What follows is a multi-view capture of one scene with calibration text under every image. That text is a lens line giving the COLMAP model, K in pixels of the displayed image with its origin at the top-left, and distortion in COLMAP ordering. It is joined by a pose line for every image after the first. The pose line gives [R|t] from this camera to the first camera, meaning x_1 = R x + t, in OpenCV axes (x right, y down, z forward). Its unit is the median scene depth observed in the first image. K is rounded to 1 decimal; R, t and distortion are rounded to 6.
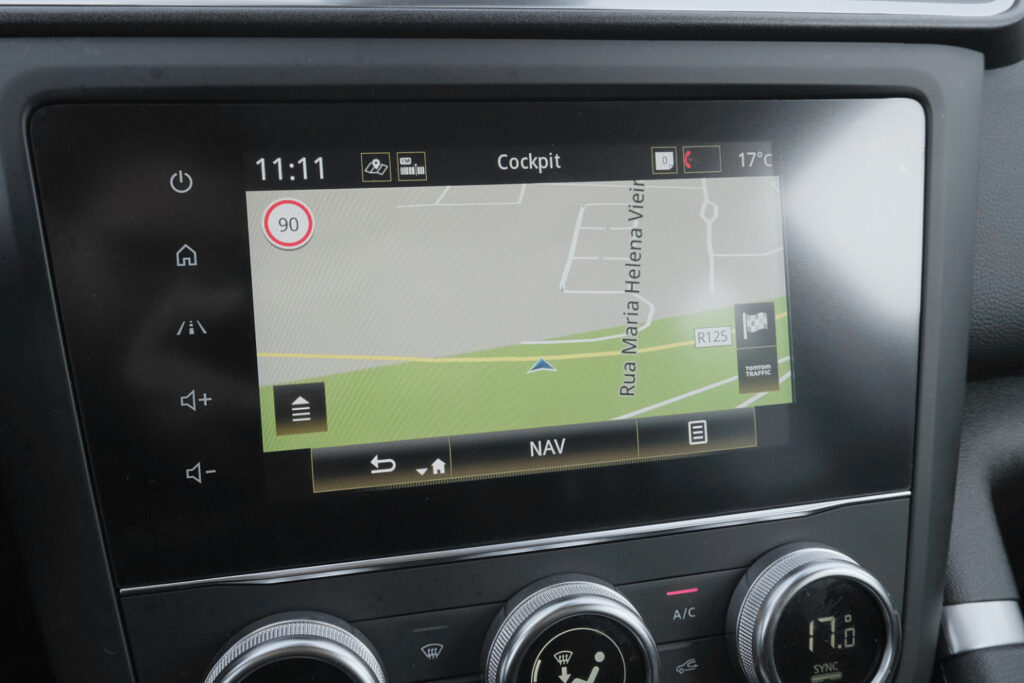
lens RADIAL K [[870.0, 0, 512.3], [0, 870.0, 335.5], [0, 0, 1]] dist [0.010952, -0.000711]
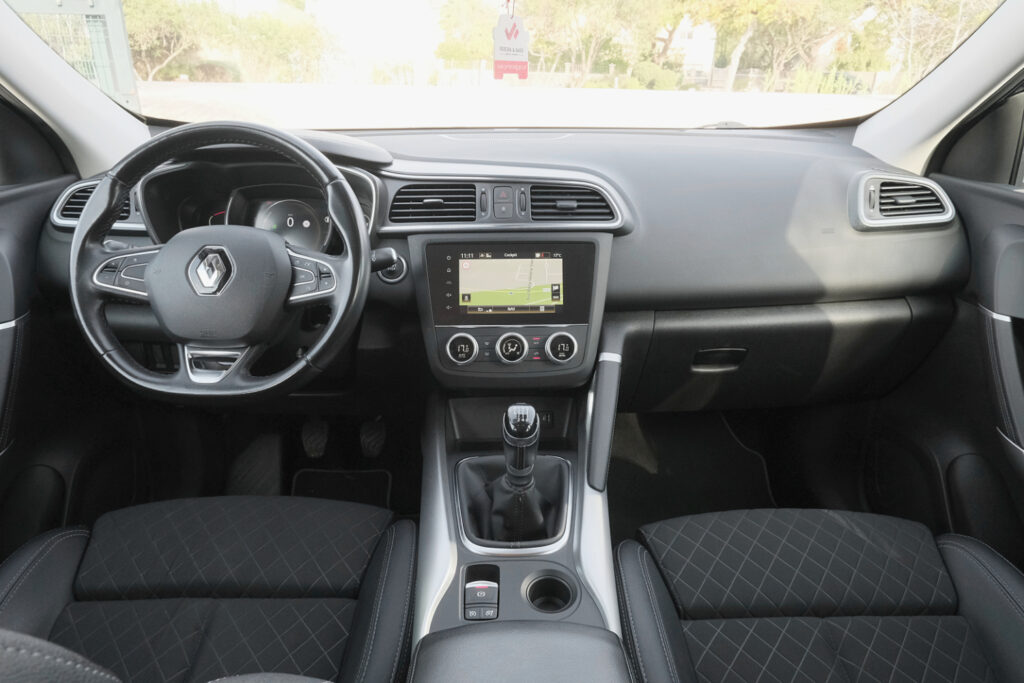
lens RADIAL K [[648.1, 0, 505.6], [0, 648.1, 338.2], [0, 0, 1]] dist [0.000873, 0.001700]
pose [[0.974779, 0.047880, -0.217975, 0.883886], [-0.057446, 0.997634, -0.037762, 0.462701], [0.215651, 0.049331, 0.975224, -2.868025]]
